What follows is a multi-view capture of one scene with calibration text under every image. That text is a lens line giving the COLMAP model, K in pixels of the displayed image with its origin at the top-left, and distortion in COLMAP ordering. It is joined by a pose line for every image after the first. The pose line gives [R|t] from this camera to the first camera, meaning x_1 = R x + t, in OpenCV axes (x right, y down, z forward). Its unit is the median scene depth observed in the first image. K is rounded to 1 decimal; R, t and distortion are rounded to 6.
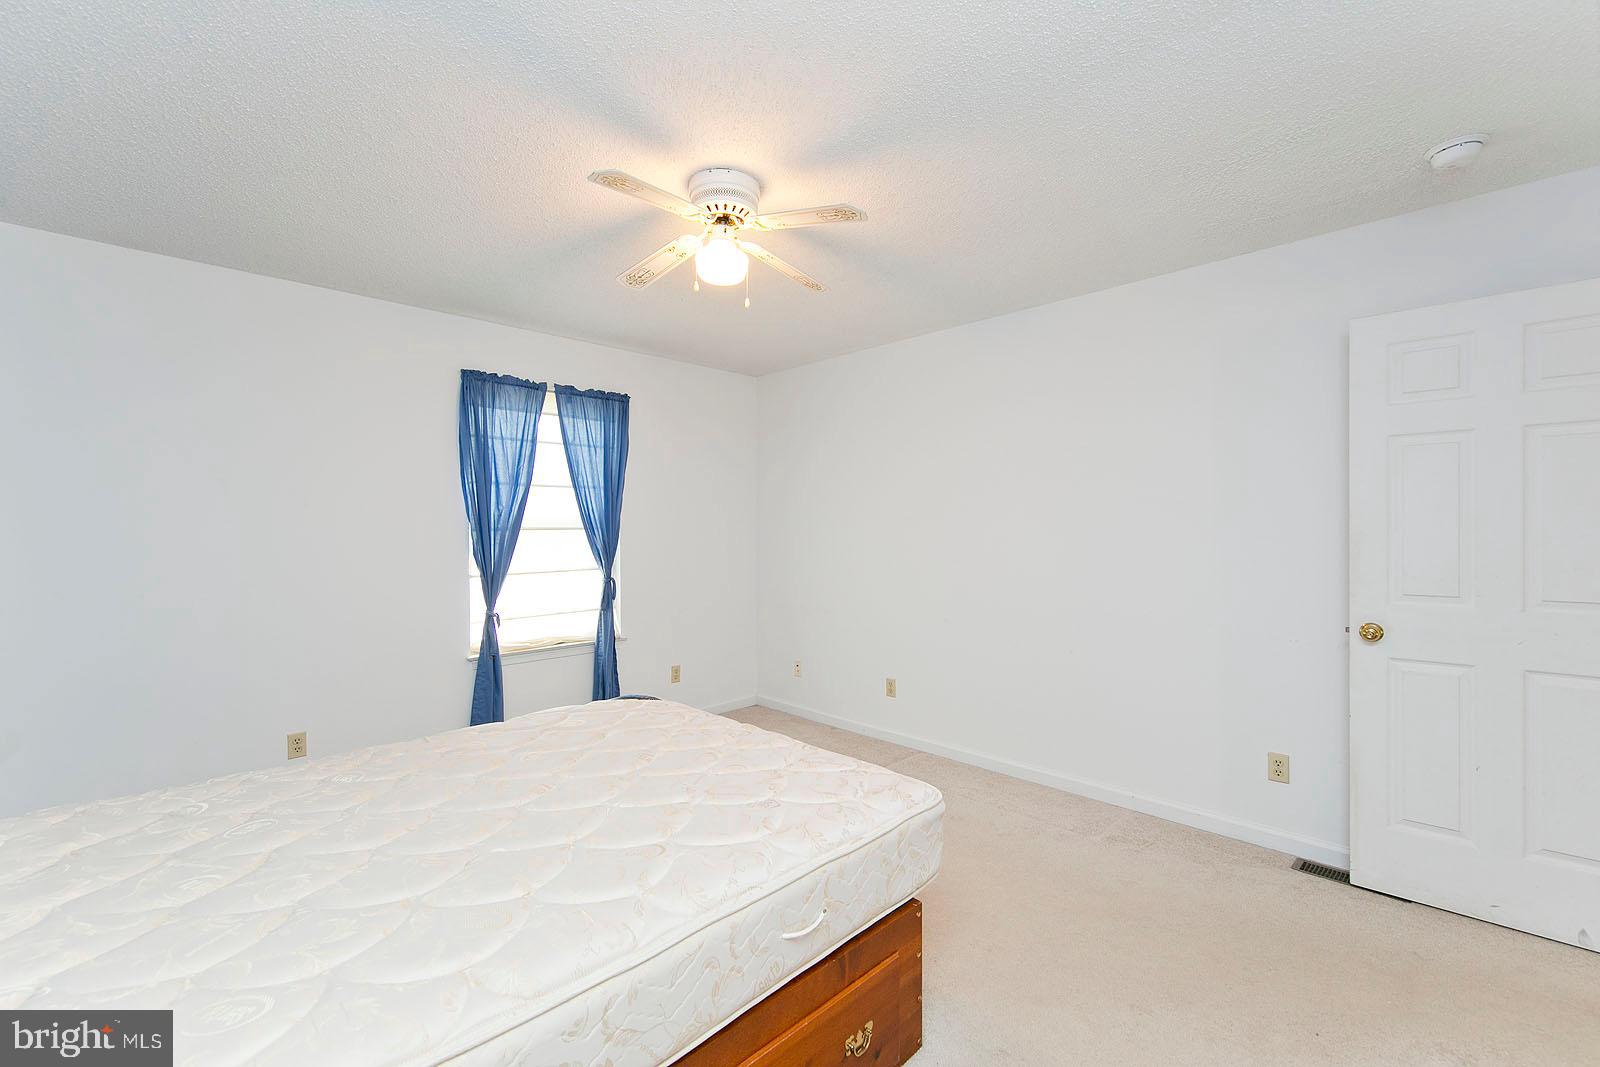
lens RADIAL K [[672.2, 0, 800.9], [0, 672.2, 531.5], [0, 0, 1]] dist [0.011741, -0.000273]
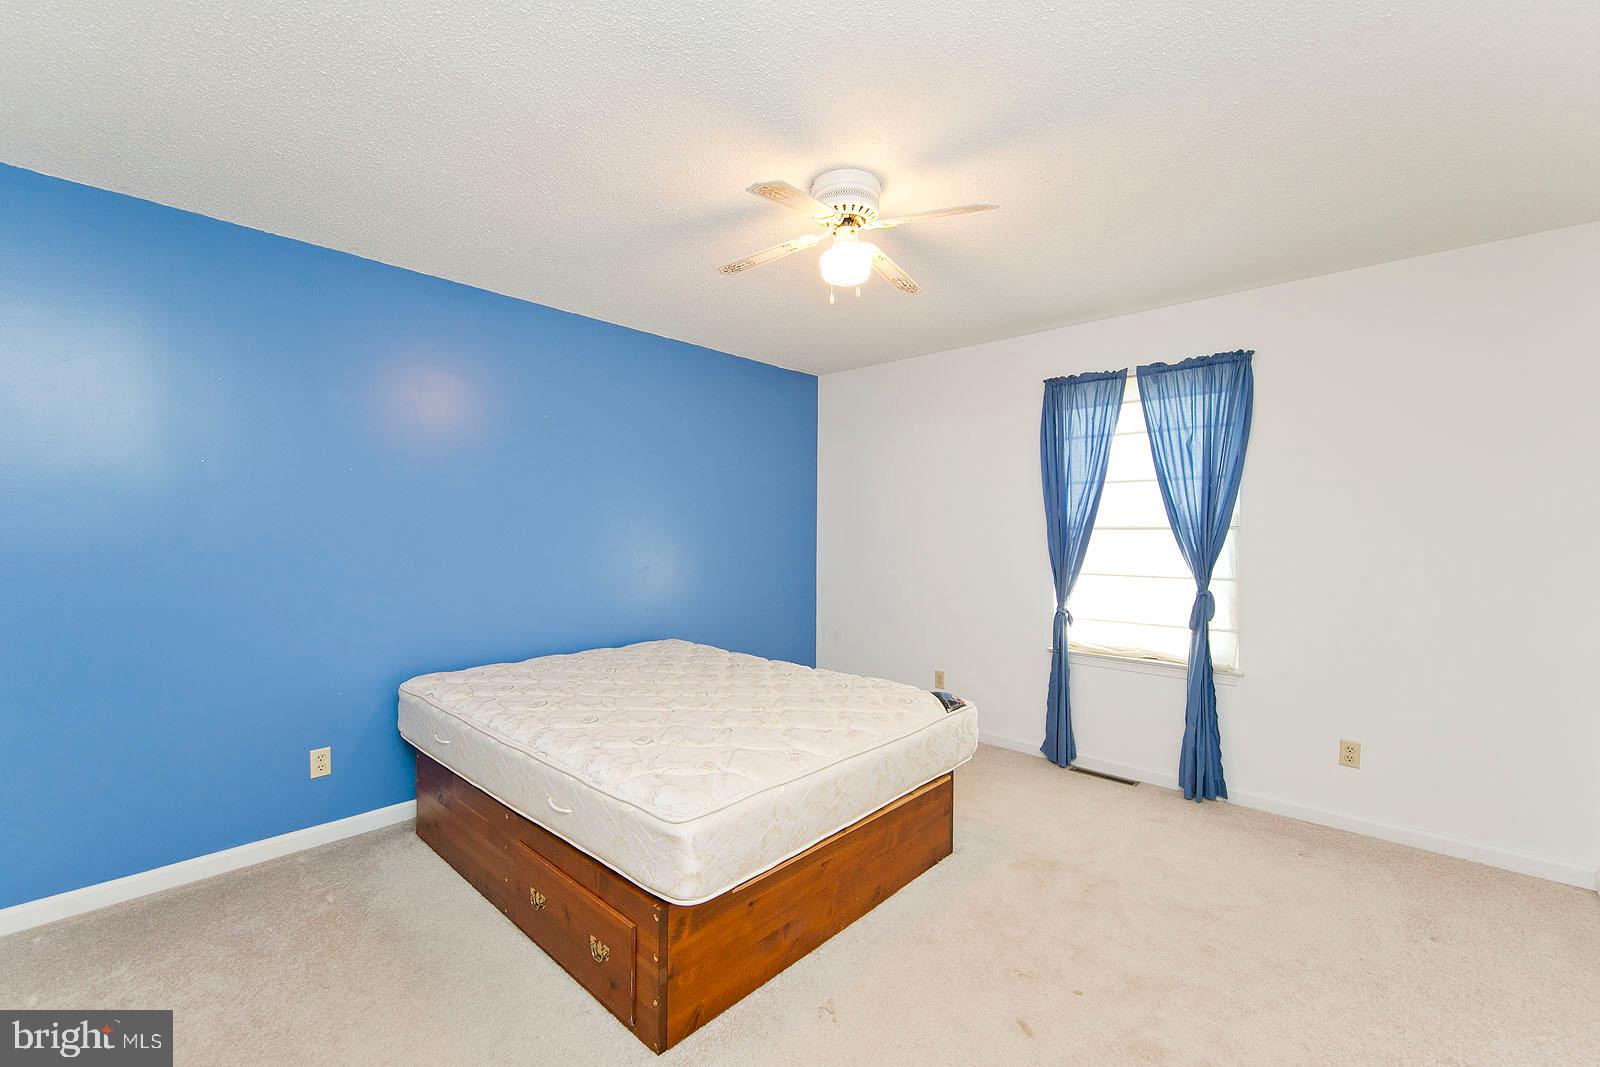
lens RADIAL K [[672.2, 0, 800.9], [0, 672.2, 531.5], [0, 0, 1]] dist [0.011741, -0.000273]
pose [[0.043748, 0.010553, -0.998987, 0.530182], [-0.010444, 0.999894, 0.010105, -0.004163], [0.998988, 0.009992, 0.043854, 0.530300]]
